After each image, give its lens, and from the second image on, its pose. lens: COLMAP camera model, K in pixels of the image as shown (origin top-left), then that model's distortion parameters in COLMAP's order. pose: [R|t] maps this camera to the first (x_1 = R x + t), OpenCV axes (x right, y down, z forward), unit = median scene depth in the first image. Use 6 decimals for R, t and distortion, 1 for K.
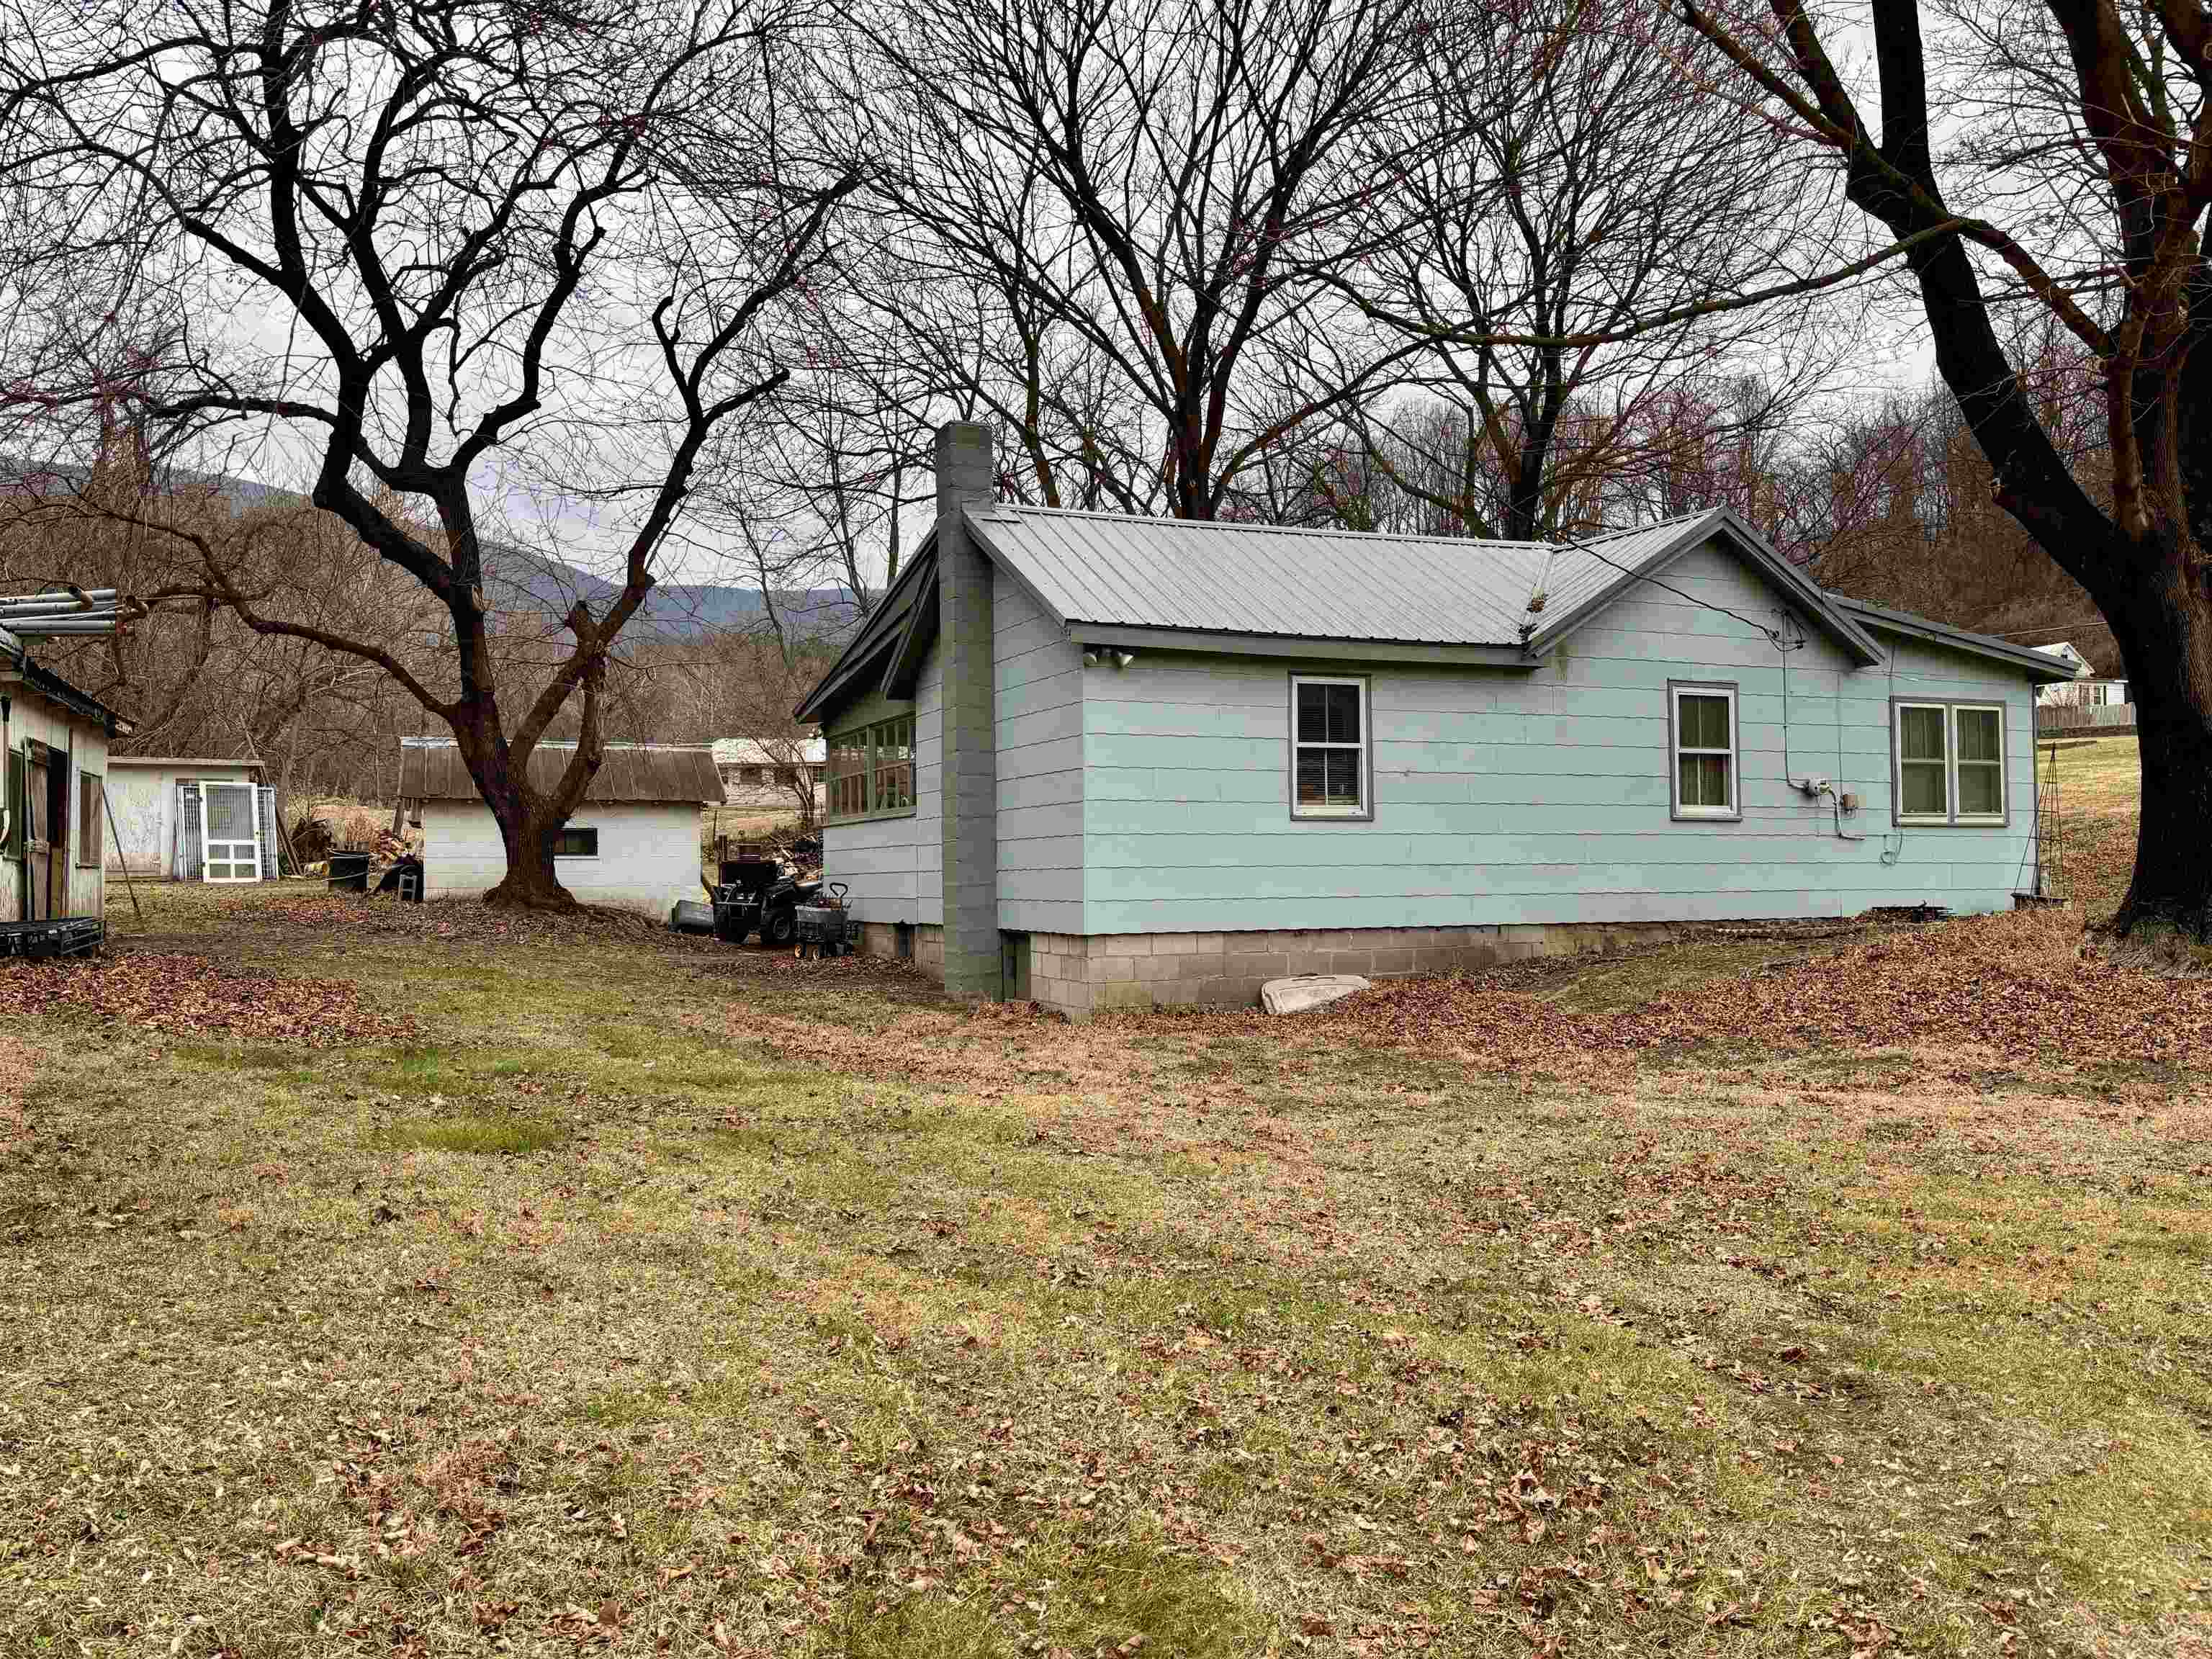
lens RADIAL K [[1648.7, 0, 1113.7], [0, 1648.7, 843.2], [0, 0, 1]] dist [0.062667, -0.084039]
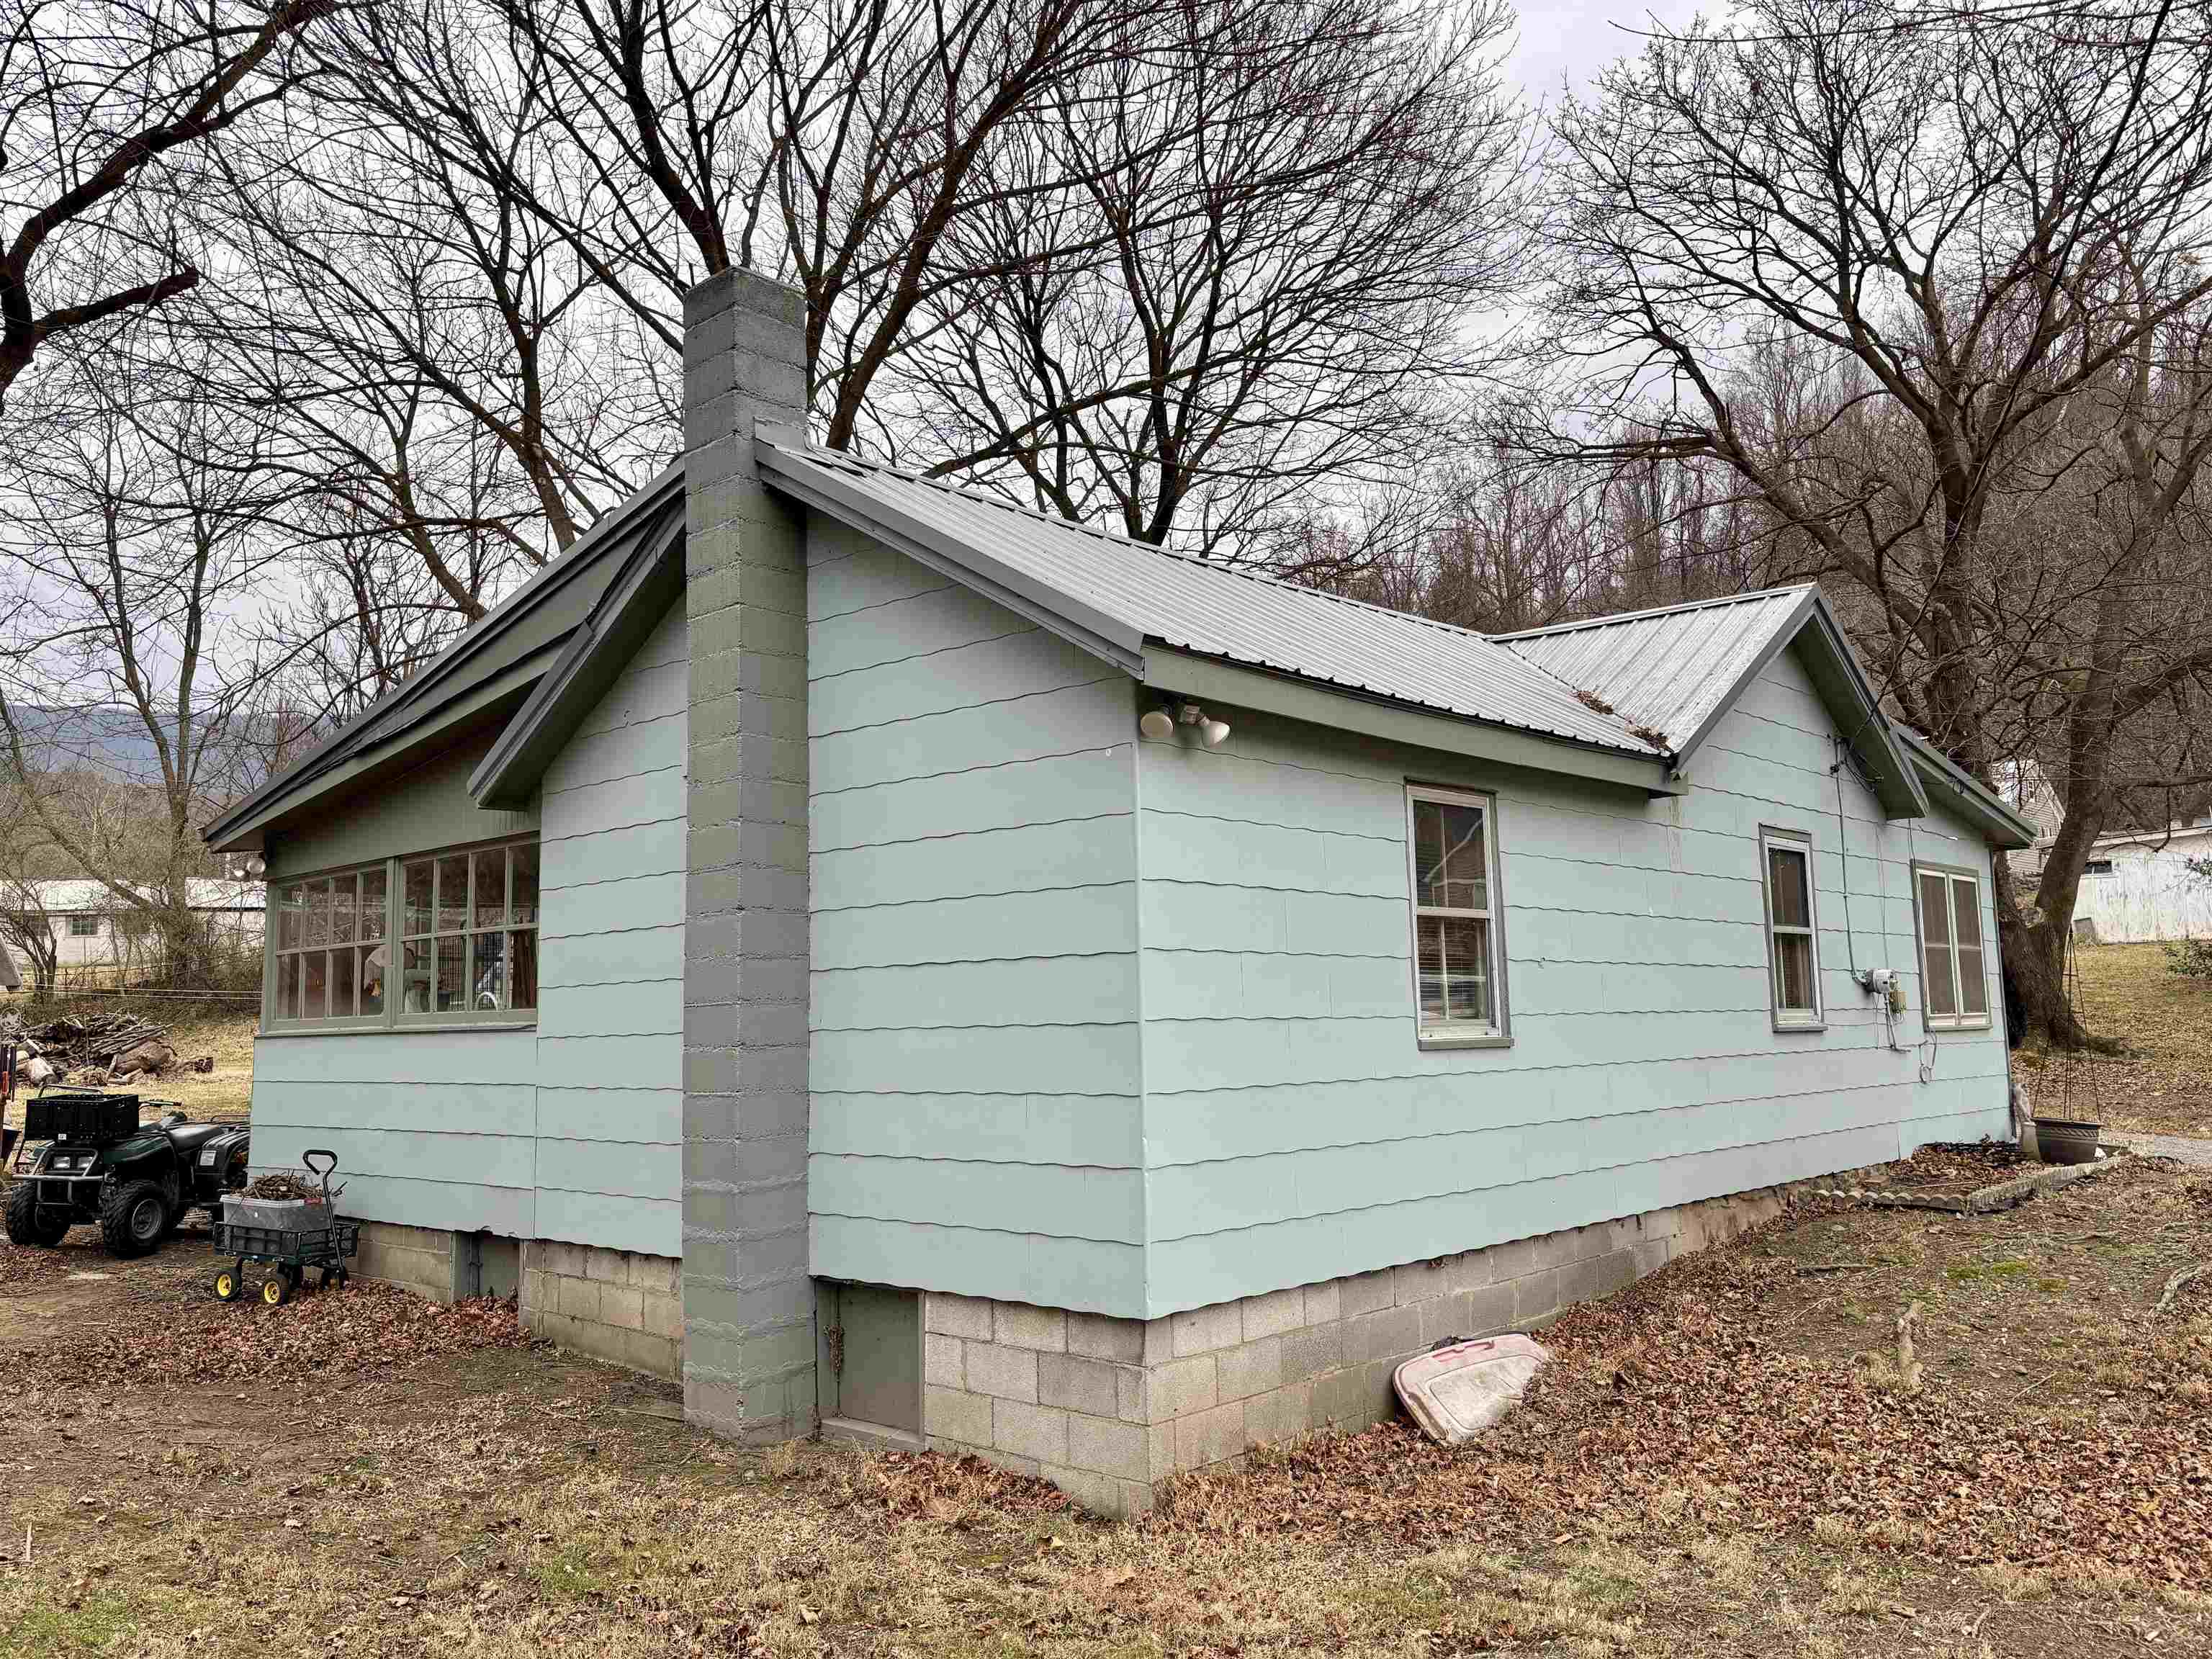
lens RADIAL K [[1648.7, 0, 1113.7], [0, 1648.7, 843.2], [0, 0, 1]] dist [0.062667, -0.084039]
pose [[0.917874, 0.033849, 0.395427, -0.185715], [0.003910, 0.995537, -0.094295, -0.028624], [-0.396854, 0.088097, 0.913644, 0.503738]]
